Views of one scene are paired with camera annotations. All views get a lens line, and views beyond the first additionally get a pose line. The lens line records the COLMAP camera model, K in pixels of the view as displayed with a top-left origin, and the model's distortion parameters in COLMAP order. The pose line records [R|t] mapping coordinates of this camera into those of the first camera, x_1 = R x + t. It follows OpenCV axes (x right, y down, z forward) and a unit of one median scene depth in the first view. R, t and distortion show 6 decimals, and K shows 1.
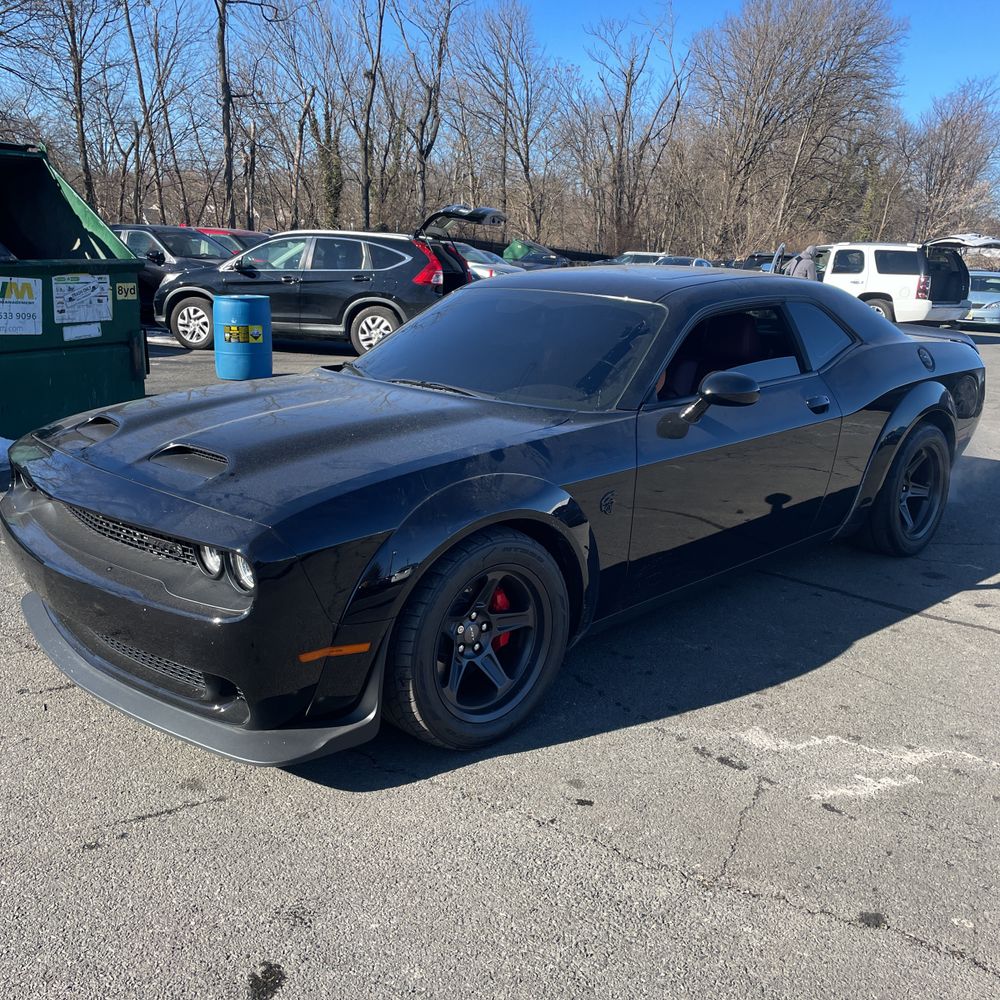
lens RADIAL K [[1004.7, 0, 489.8], [0, 1004.7, 503.4], [0, 0, 1]] dist [0.031068, 0.000000]
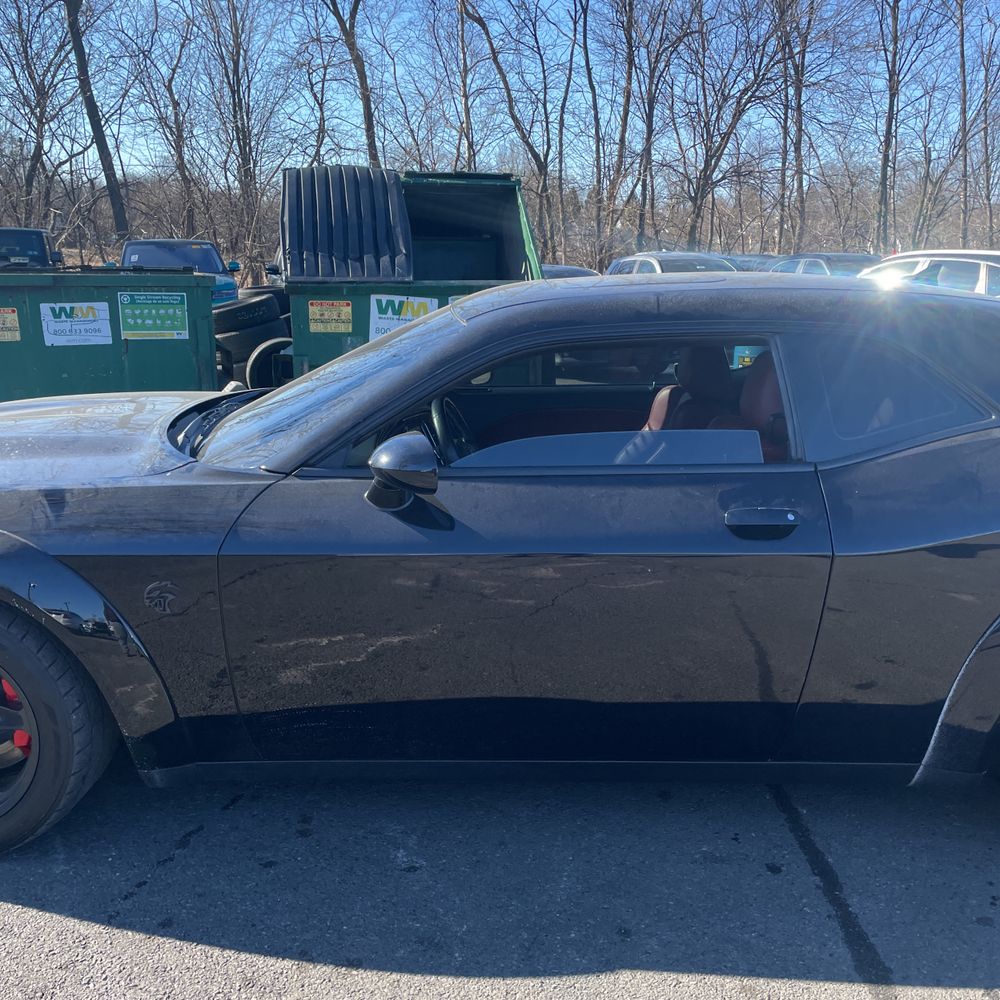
lens RADIAL K [[1004.7, 0, 508.1], [0, 1004.7, 523.3], [0, 0, 1]] dist [0.031068, 0.000000]
pose [[0.703703, 0.162182, -0.691736, 0.384432], [-0.172758, 0.983437, 0.054827, -0.065678], [0.689171, 0.080921, 0.720066, 0.333742]]
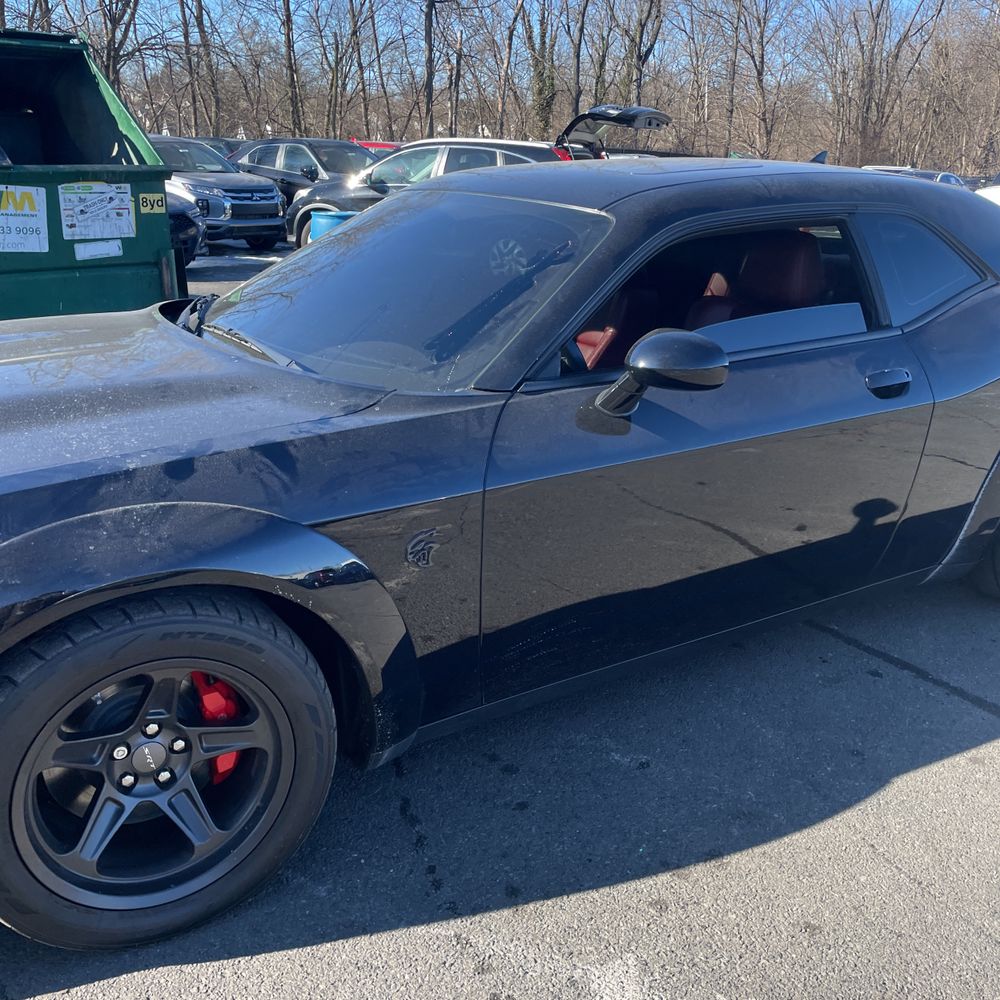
lens RADIAL K [[1004.7, 0, 494.9], [0, 1004.7, 521.0], [0, 0, 1]] dist [0.031068, 0.000000]
pose [[0.976107, 0.068179, -0.206319, 0.143277], [-0.049751, 0.994401, 0.093229, -0.038046], [0.211520, -0.080737, 0.974033, 0.215739]]
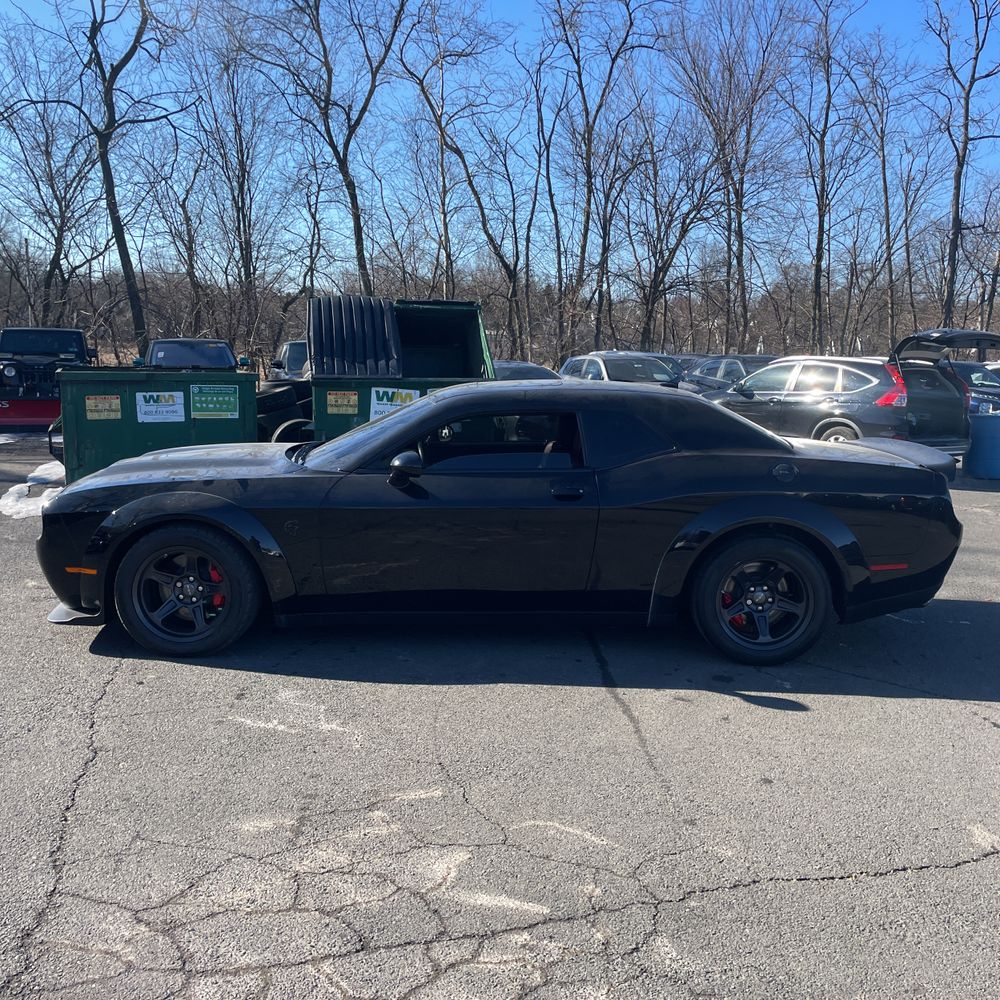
lens RADIAL K [[1004.7, 0, 500.9], [0, 1004.7, 507.7], [0, 0, 1]] dist [0.031068, 0.000000]
pose [[0.714092, 0.094076, -0.693702, 0.697465], [-0.176417, 0.983131, -0.048276, -0.005975], [0.677458, 0.156855, 0.718643, 0.064908]]
